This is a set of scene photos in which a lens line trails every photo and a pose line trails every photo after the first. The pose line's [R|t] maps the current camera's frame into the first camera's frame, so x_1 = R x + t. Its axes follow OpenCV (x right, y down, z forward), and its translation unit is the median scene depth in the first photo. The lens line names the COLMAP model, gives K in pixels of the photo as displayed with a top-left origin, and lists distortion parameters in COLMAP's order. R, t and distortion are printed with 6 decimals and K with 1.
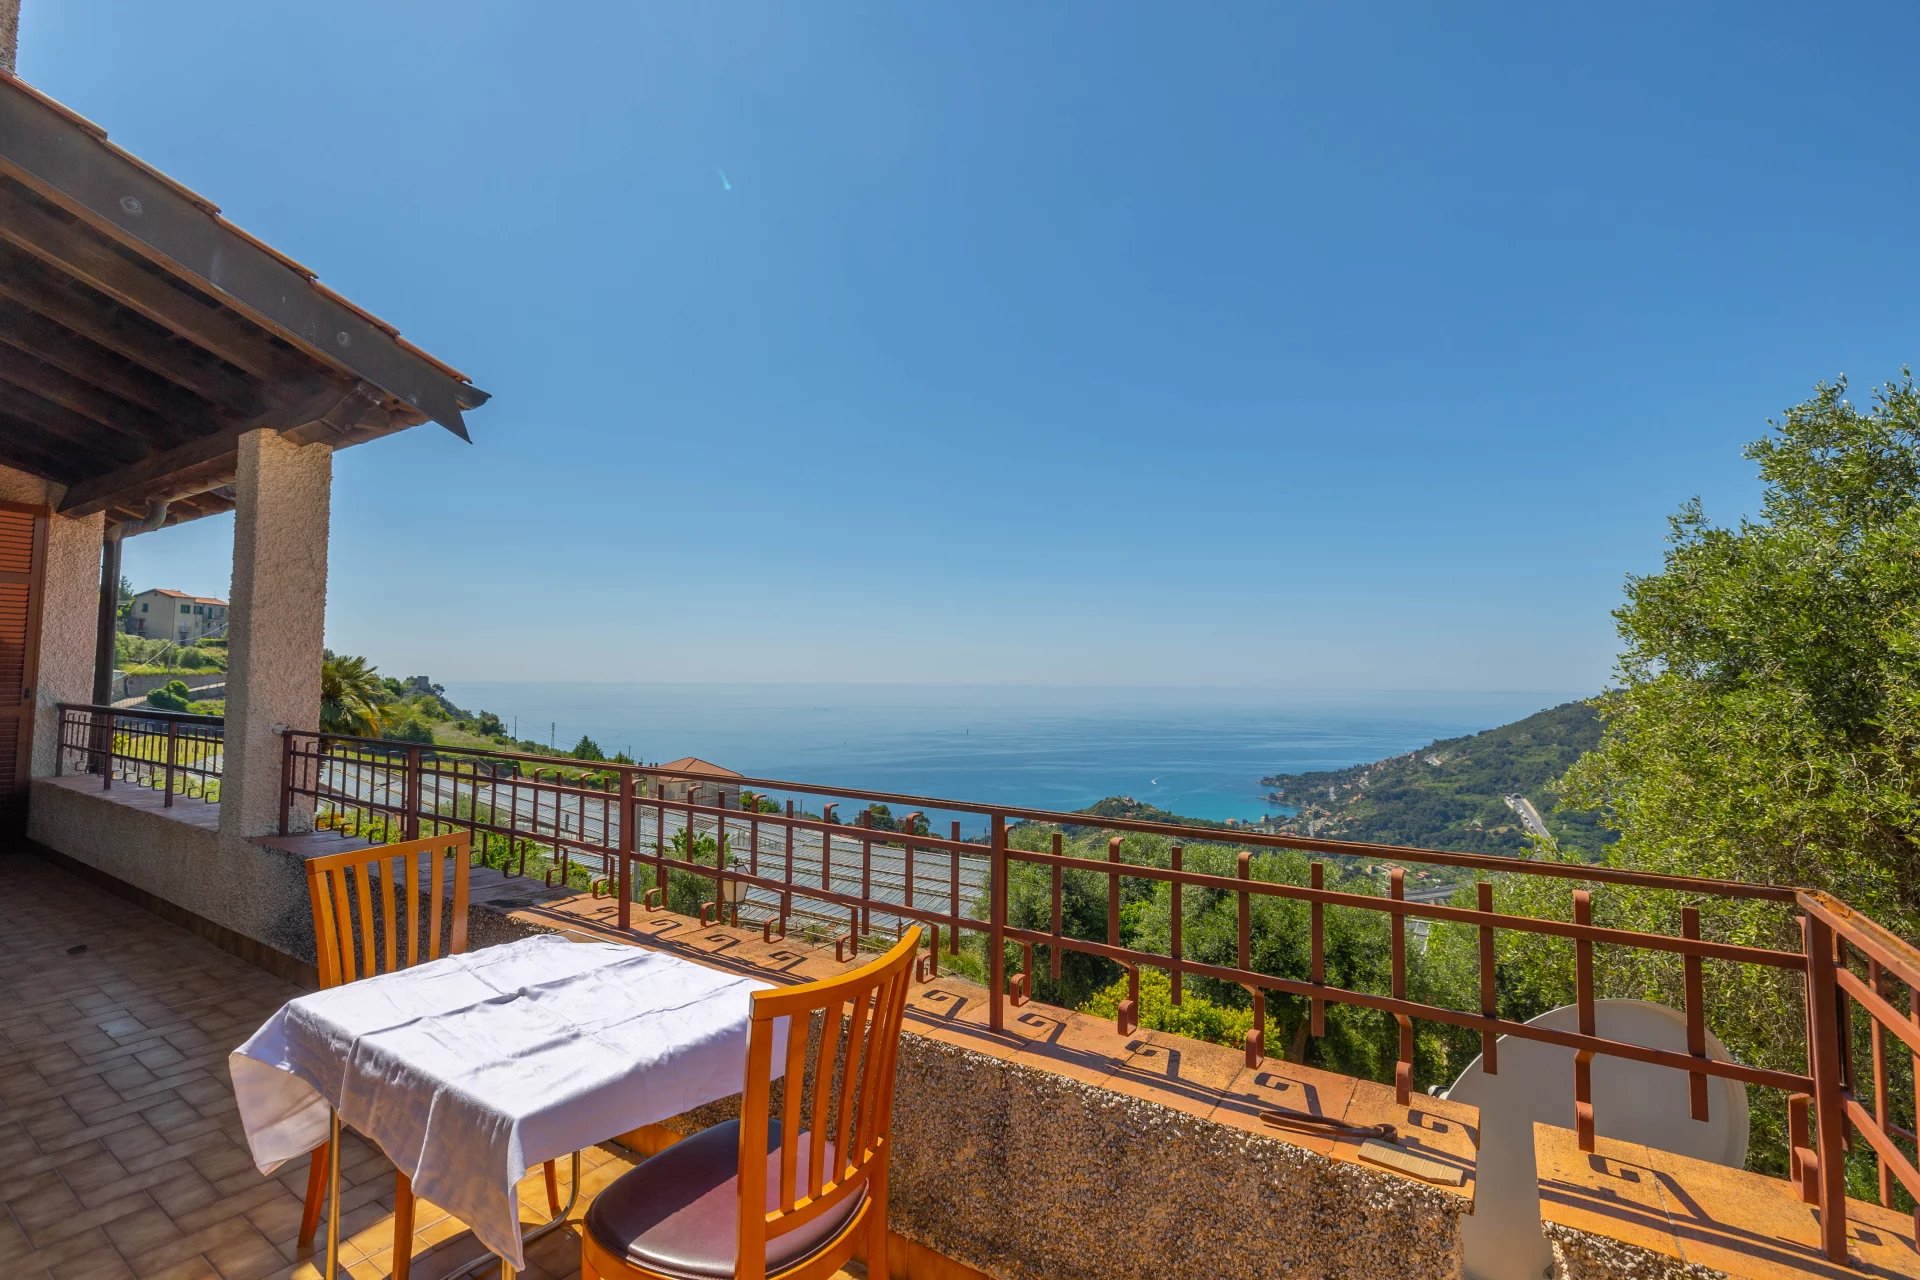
lens RADIAL K [[854.5, 0, 955.6], [0, 854.5, 642.4], [0, 0, 1]] dist [0.000594, -0.000091]
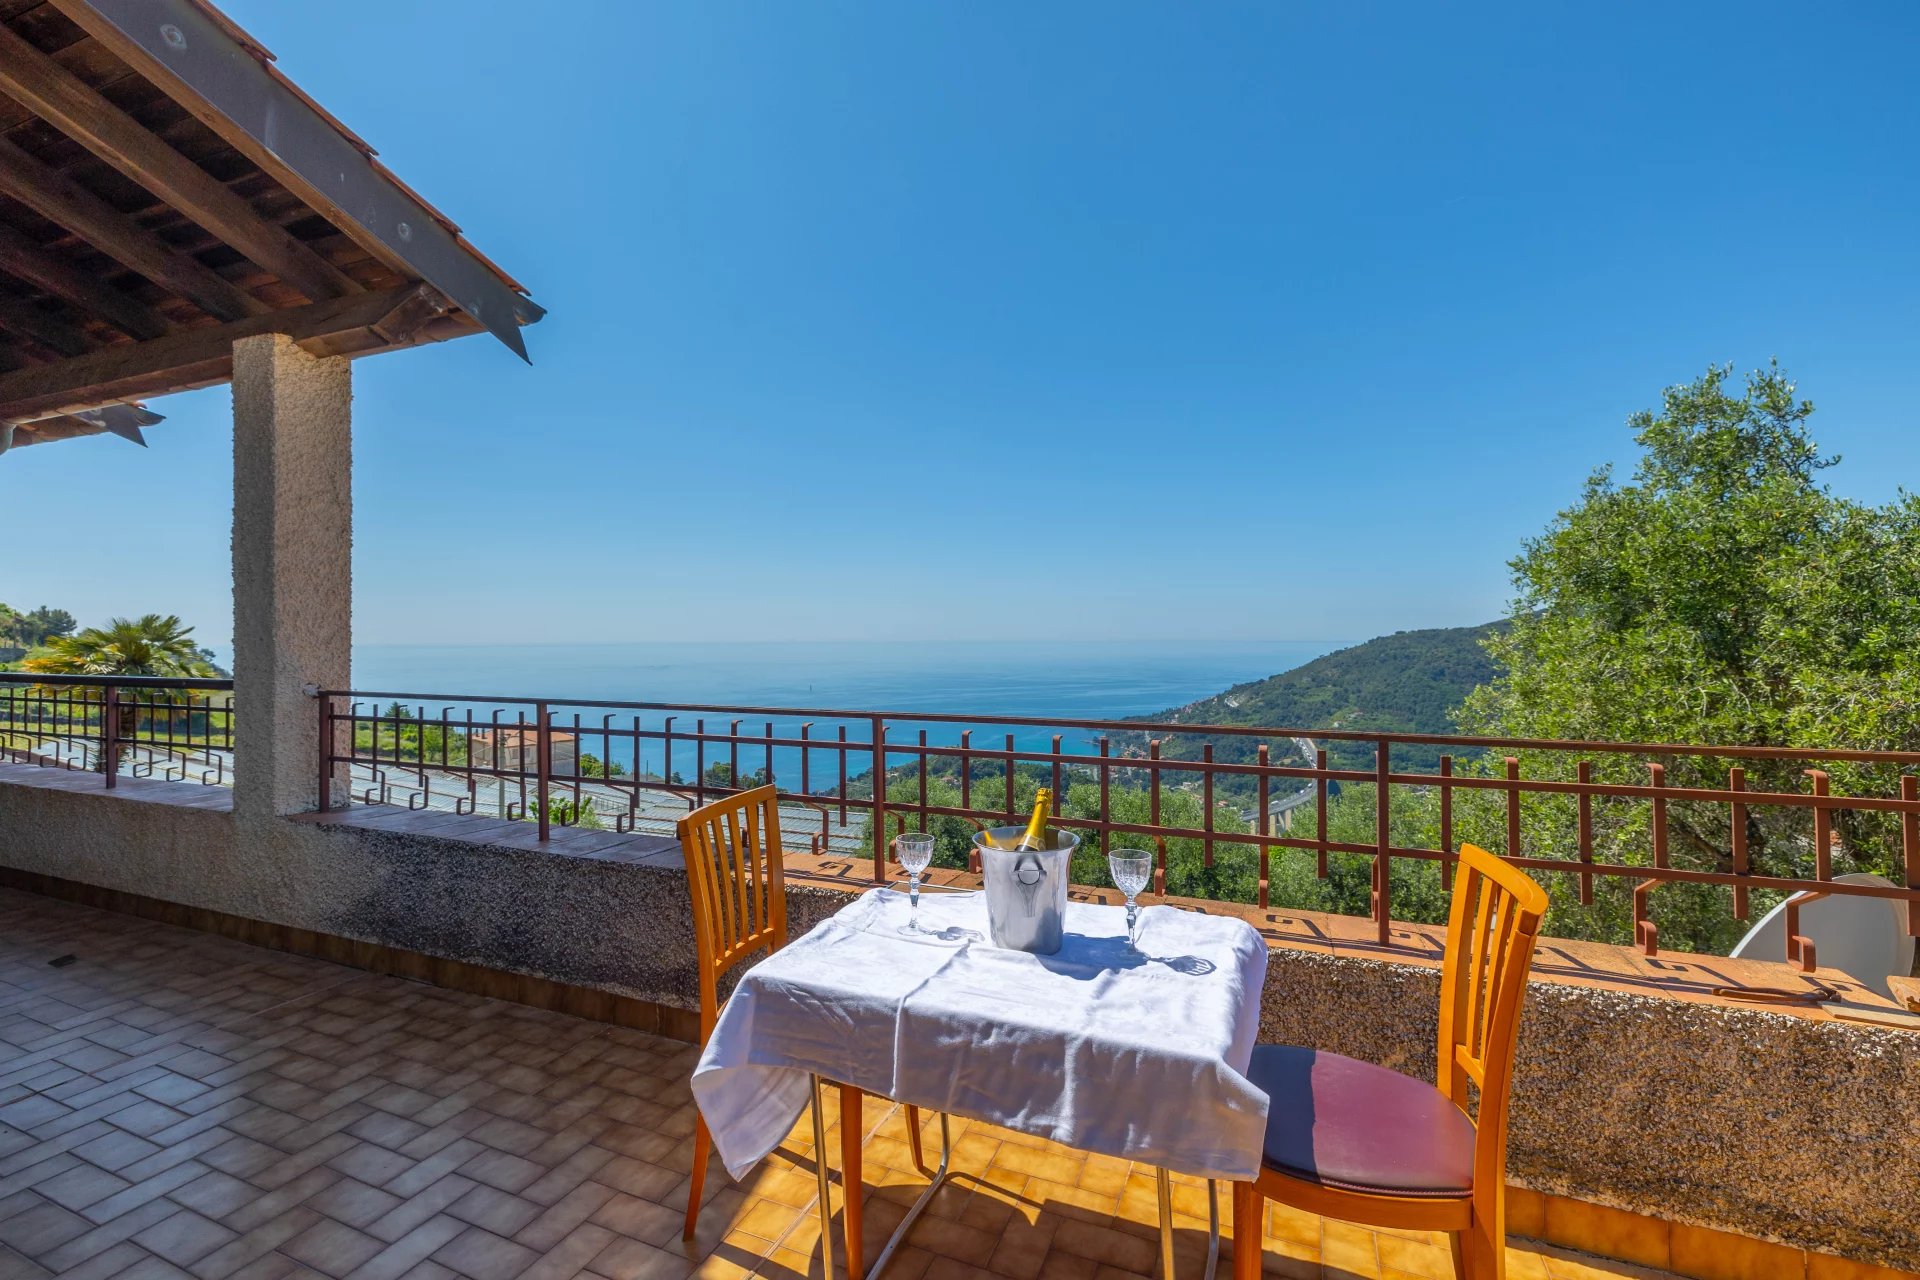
lens RADIAL K [[833.0, 0, 960.0], [0, 833.0, 640.0], [0, 0, 1]] dist [-0.002314, 0.000409]
pose [[0.981098, -0.013955, 0.193008, -0.350736], [0.004504, 0.998773, 0.049317, 0.014388], [-0.193460, -0.047515, 0.979957, 0.061950]]
